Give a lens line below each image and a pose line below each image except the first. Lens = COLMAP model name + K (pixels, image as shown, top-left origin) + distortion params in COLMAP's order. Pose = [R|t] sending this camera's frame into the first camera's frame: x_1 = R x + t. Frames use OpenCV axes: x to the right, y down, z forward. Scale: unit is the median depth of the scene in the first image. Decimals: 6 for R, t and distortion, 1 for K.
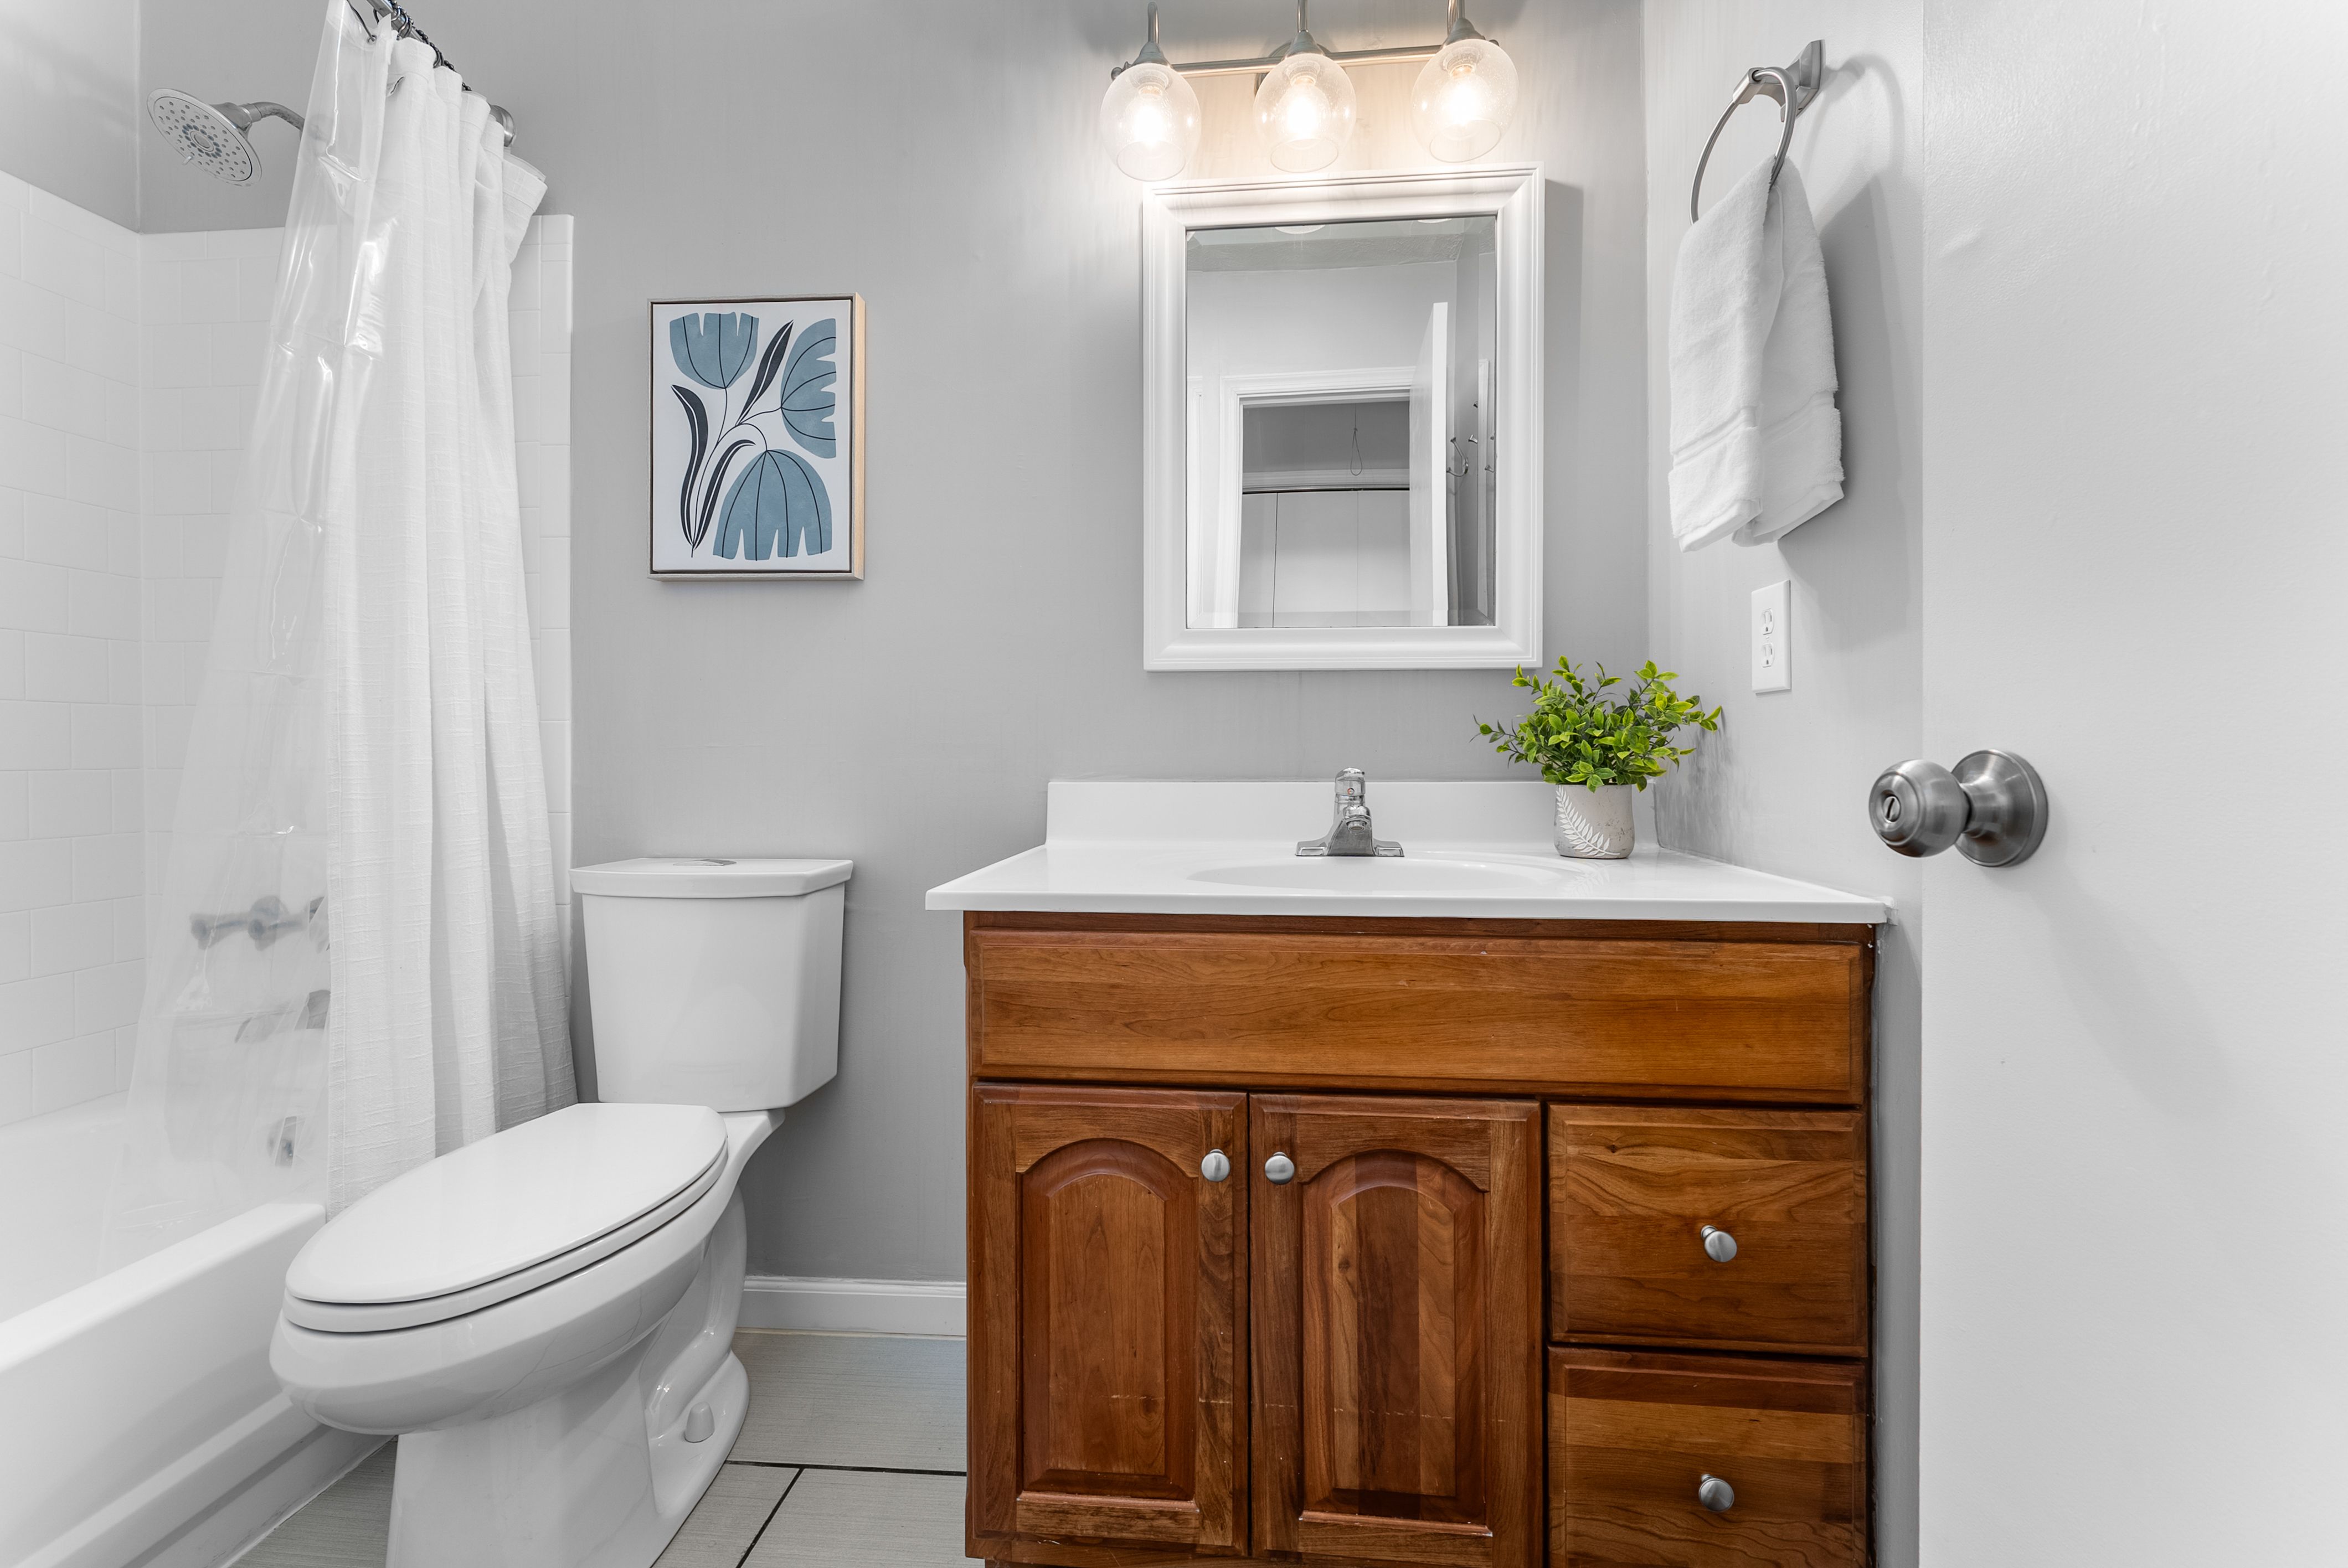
lens RADIAL K [[987.5, 0, 1137.5], [0, 987.5, 743.0], [0, 0, 1]] dist [0.000965, -0.000182]
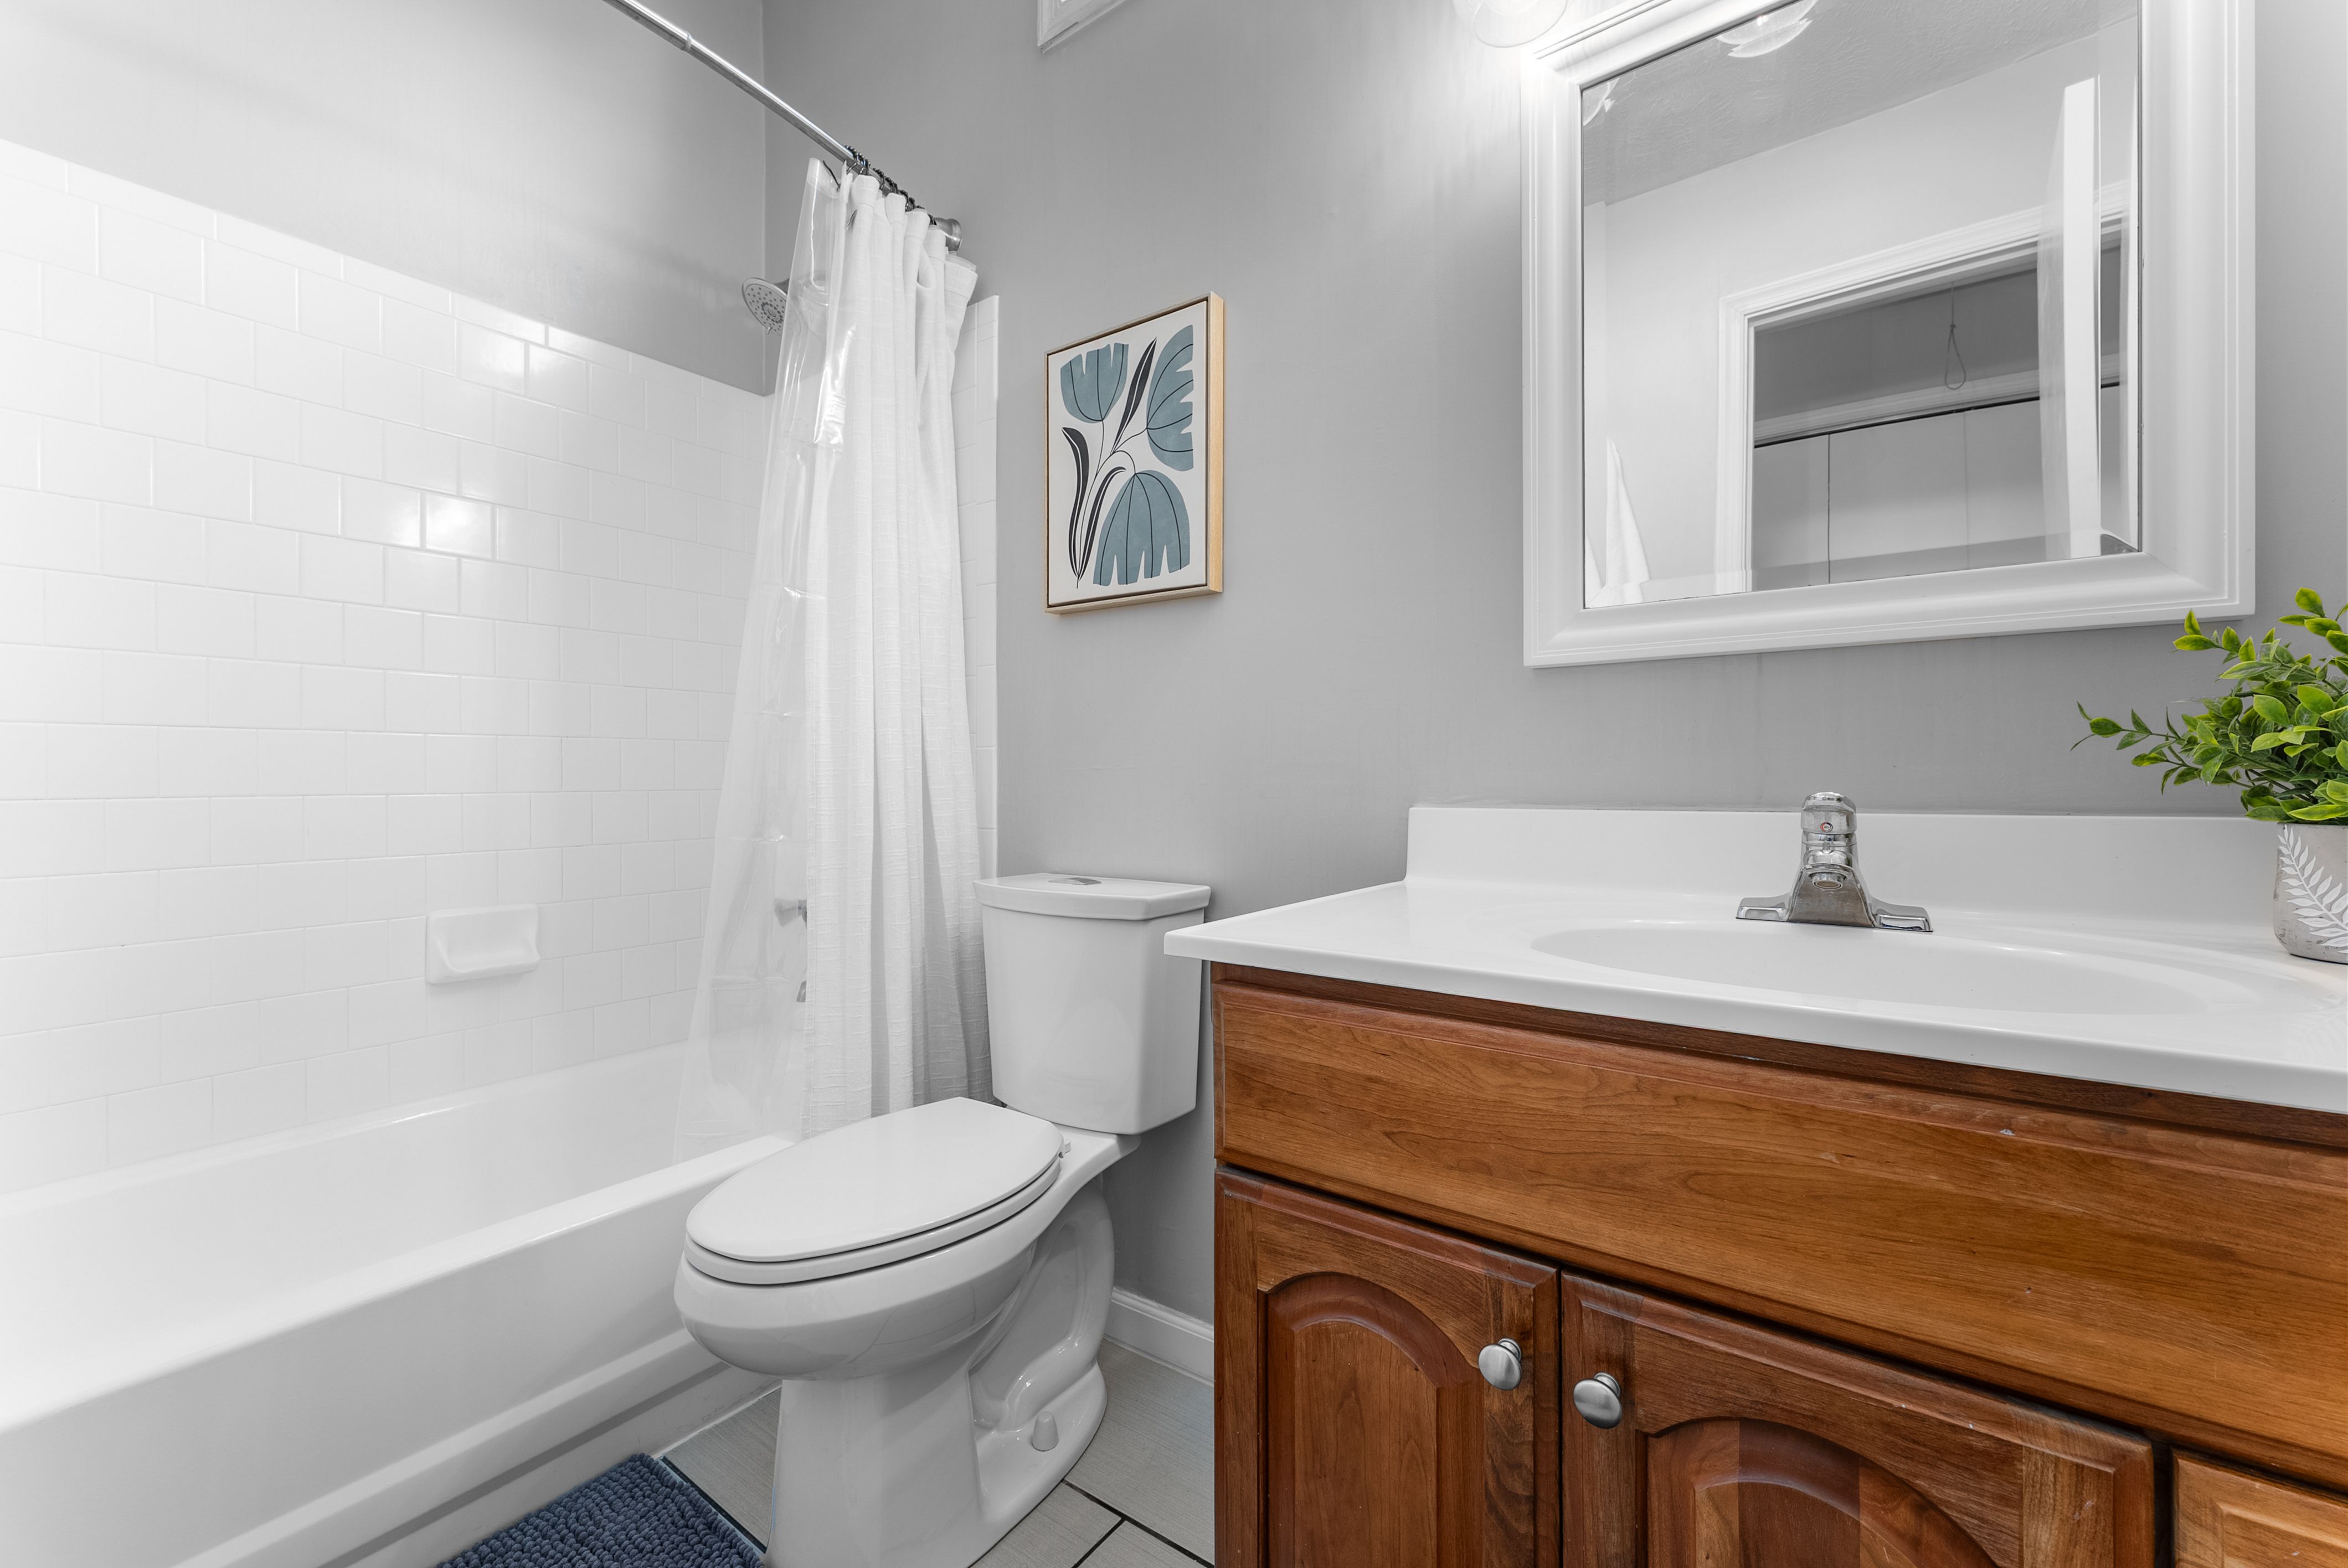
lens RADIAL K [[935.4, 0, 1160.0], [0, 935.4, 769.3], [0, 0, 1]] dist [0.003038, -0.001867]
pose [[0.854984, -0.009091, -0.518574, 0.162368], [0.010931, 0.999940, 0.000491, 0.005111], [0.518539, -0.006089, 0.855032, 0.233758]]
